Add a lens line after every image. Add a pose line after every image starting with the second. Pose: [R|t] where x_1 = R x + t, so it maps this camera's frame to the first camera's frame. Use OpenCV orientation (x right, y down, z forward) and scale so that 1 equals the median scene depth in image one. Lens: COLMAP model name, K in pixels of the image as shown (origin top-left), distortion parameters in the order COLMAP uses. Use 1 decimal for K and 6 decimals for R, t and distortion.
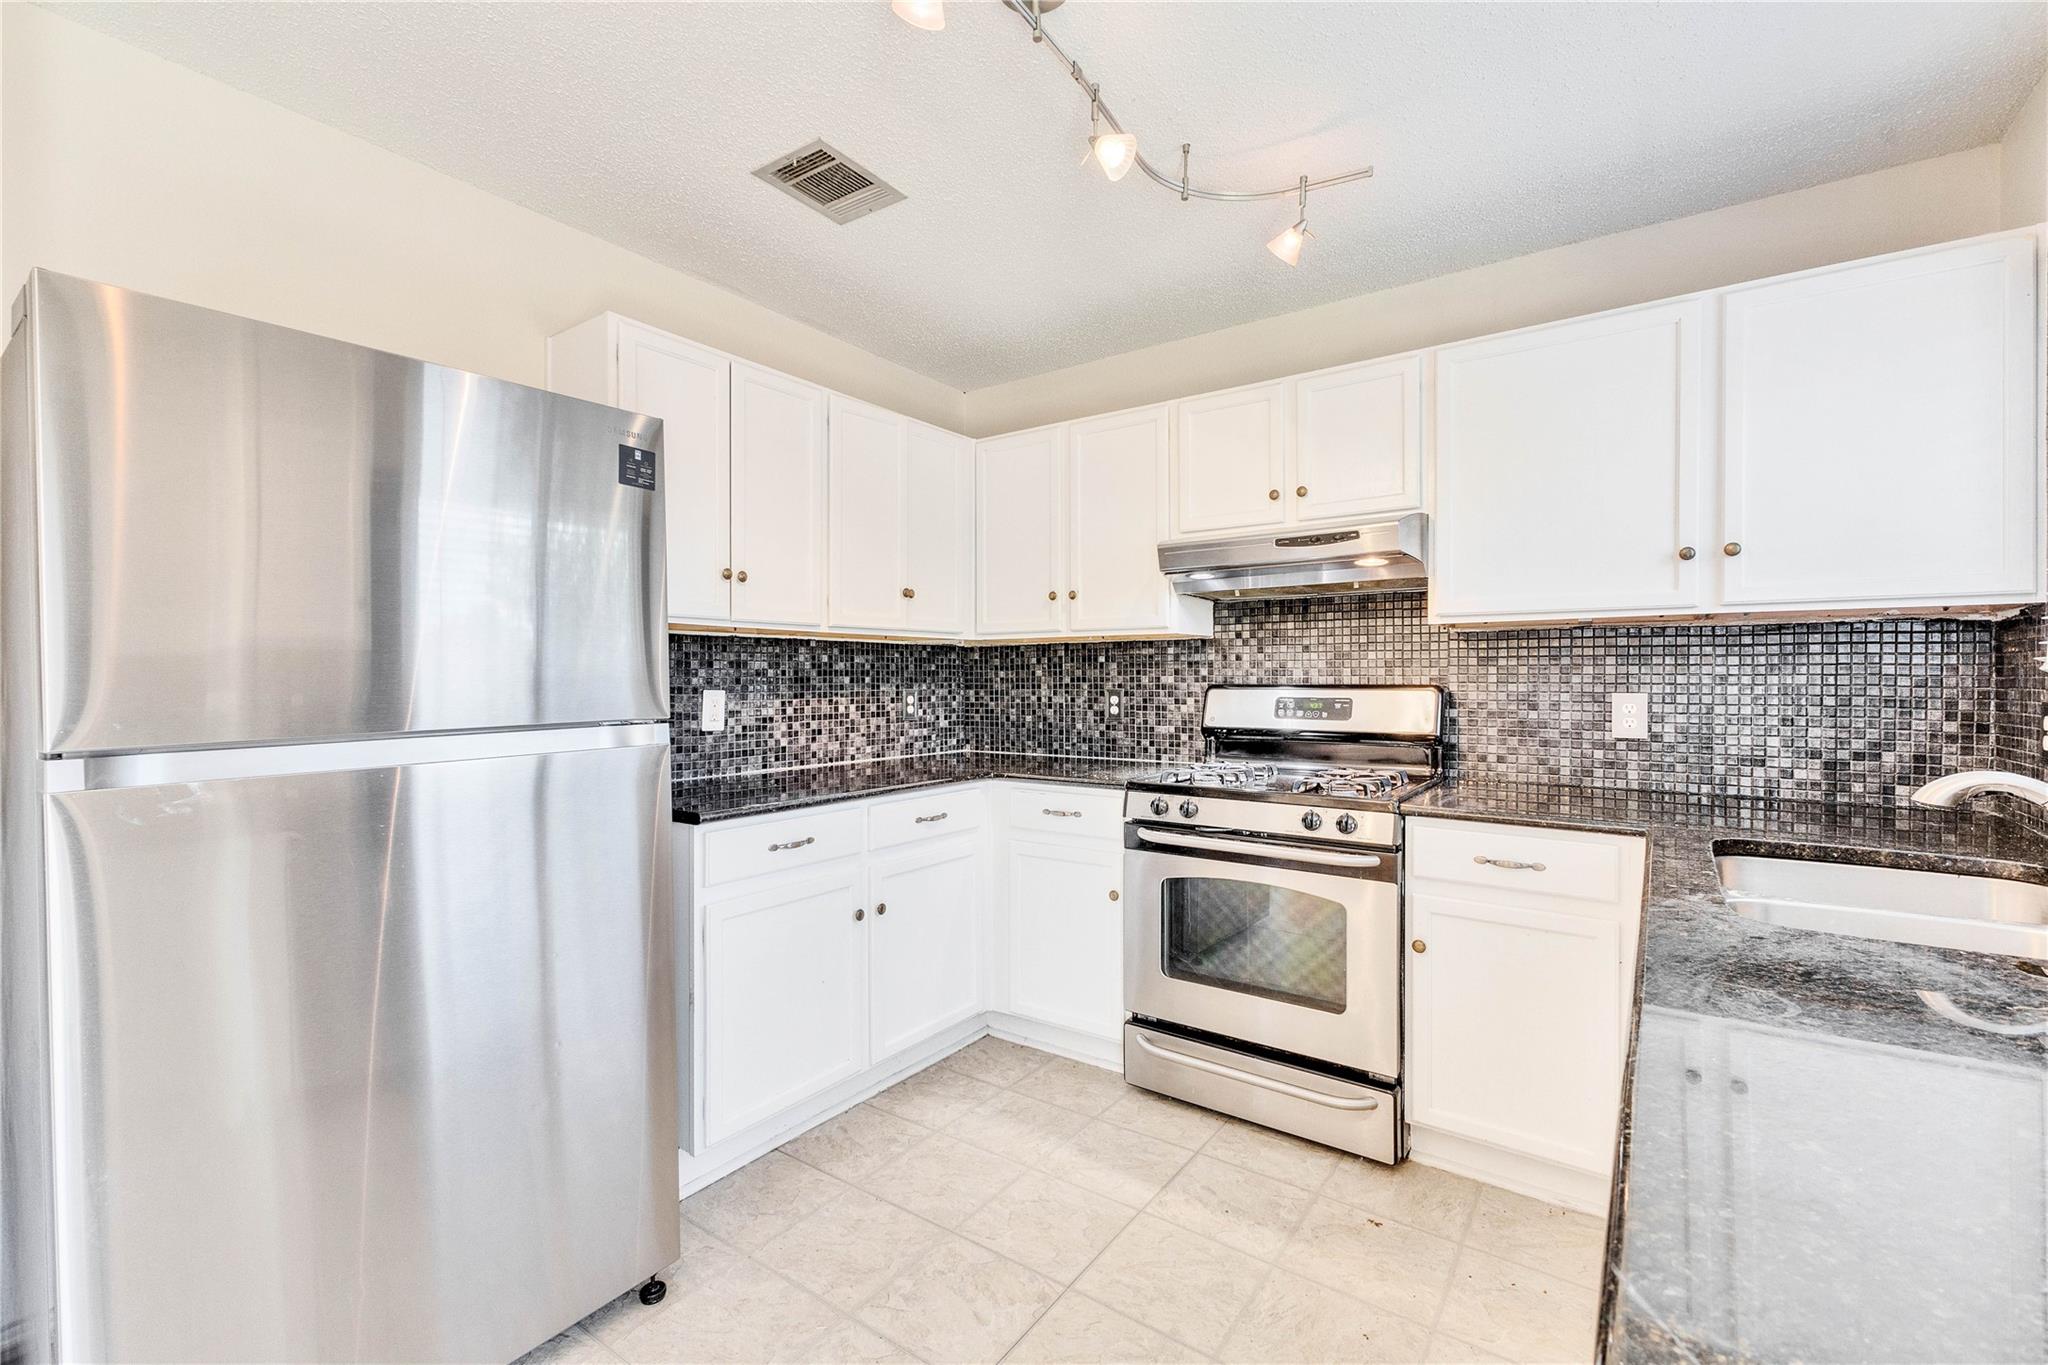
lens RADIAL K [[881.7, 0, 1024.0], [0, 881.7, 682.5], [0, 0, 1]] dist [0.002339, 0.000193]
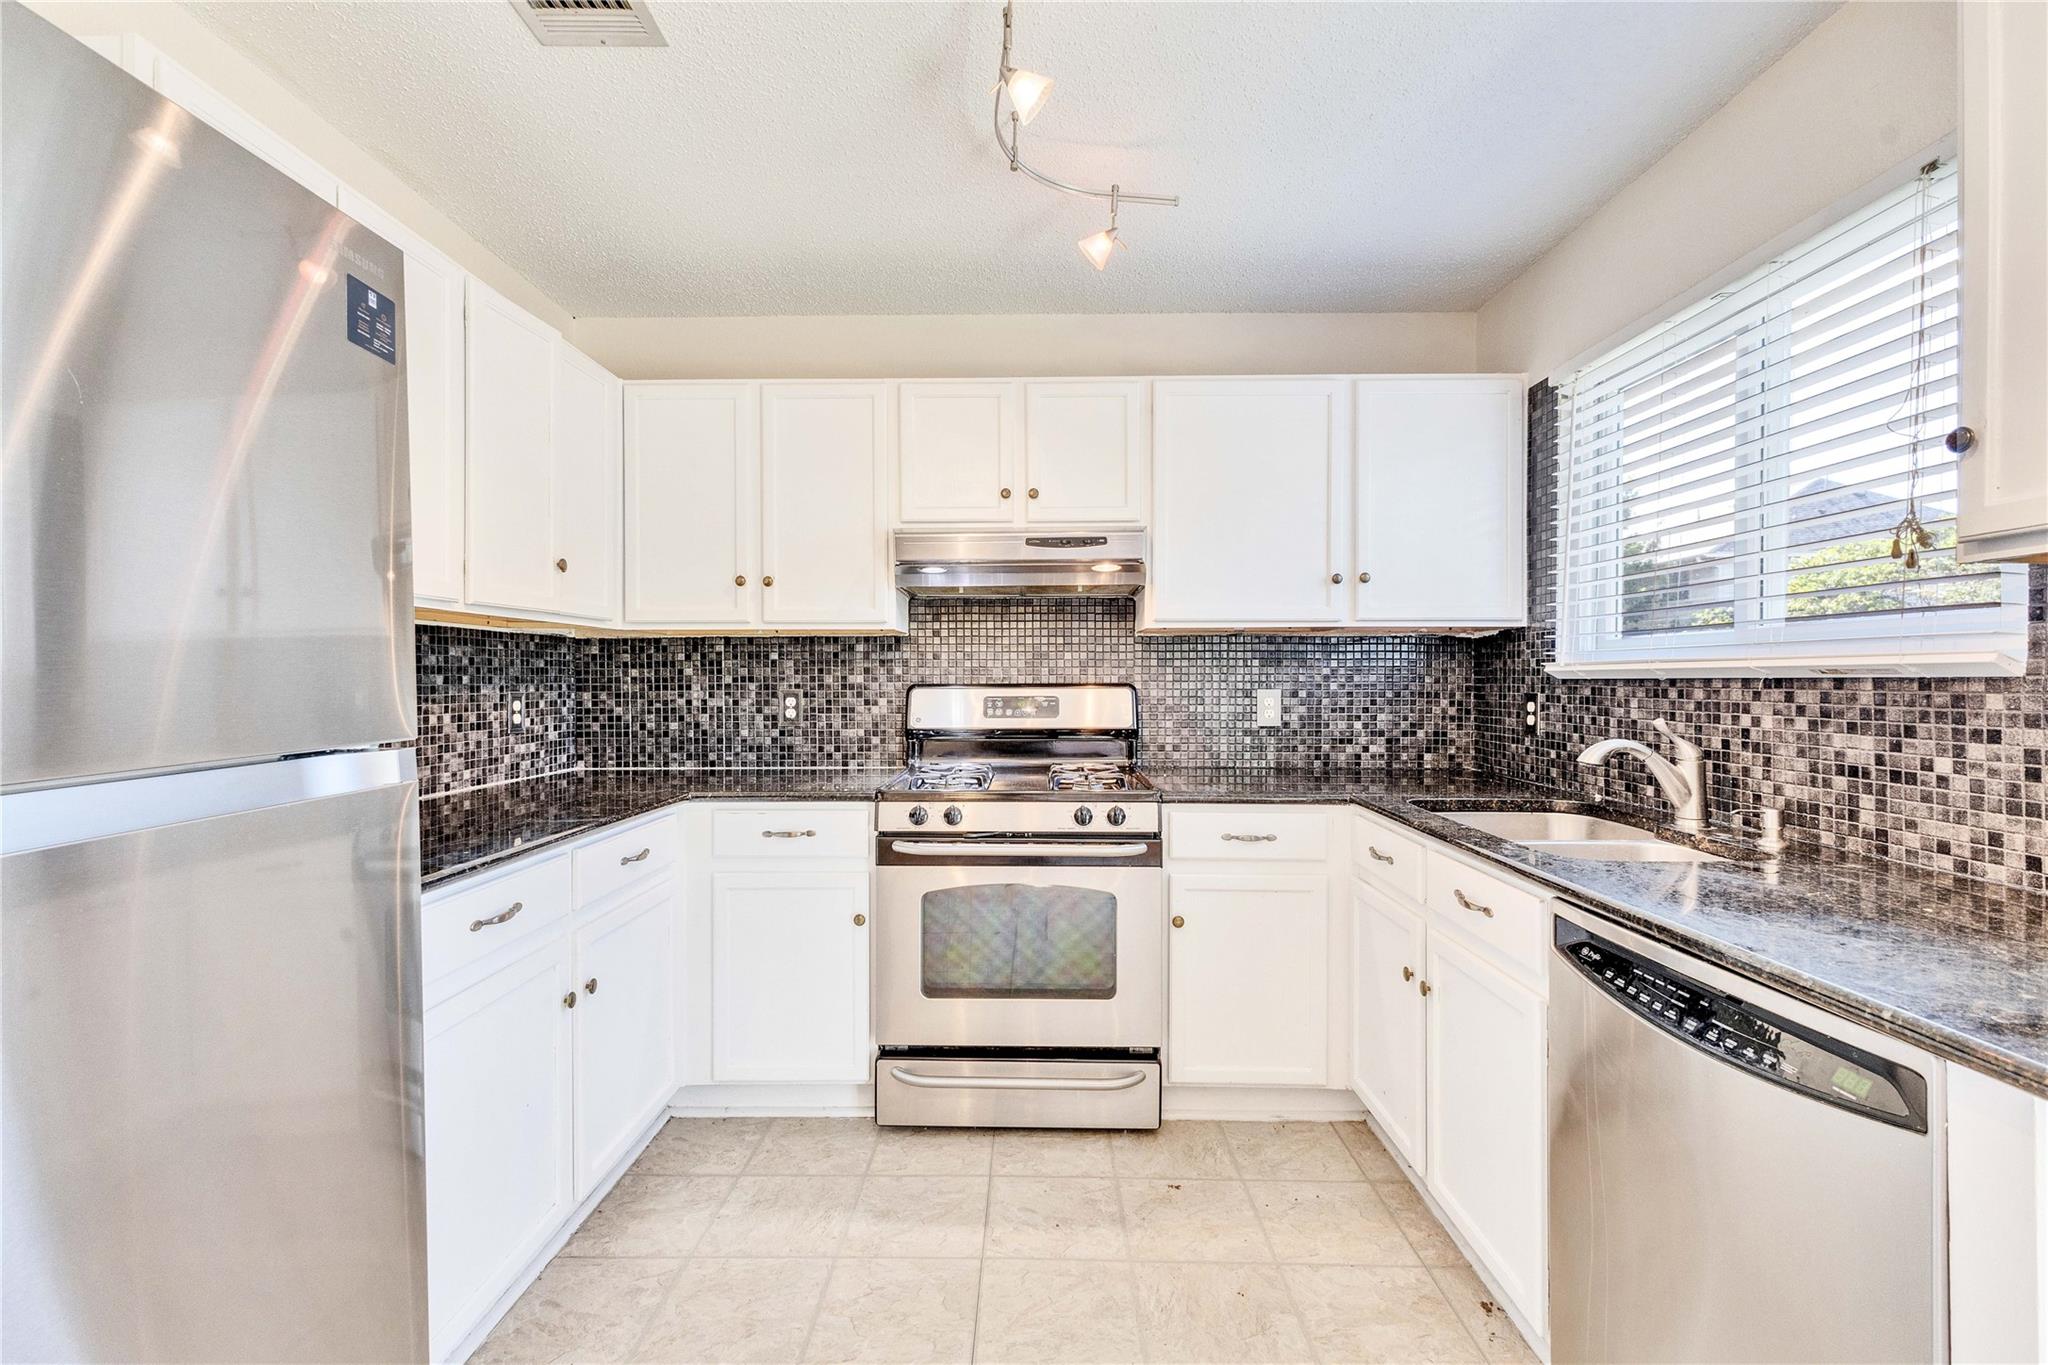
lens RADIAL K [[881.7, 0, 1024.0], [0, 881.7, 682.5], [0, 0, 1]] dist [0.002339, 0.000193]
pose [[0.822354, -0.002808, 0.568969, -0.244492], [0.003435, 0.999994, -0.000029, 0.001129], [-0.568966, 0.001978, 0.822359, 0.153611]]
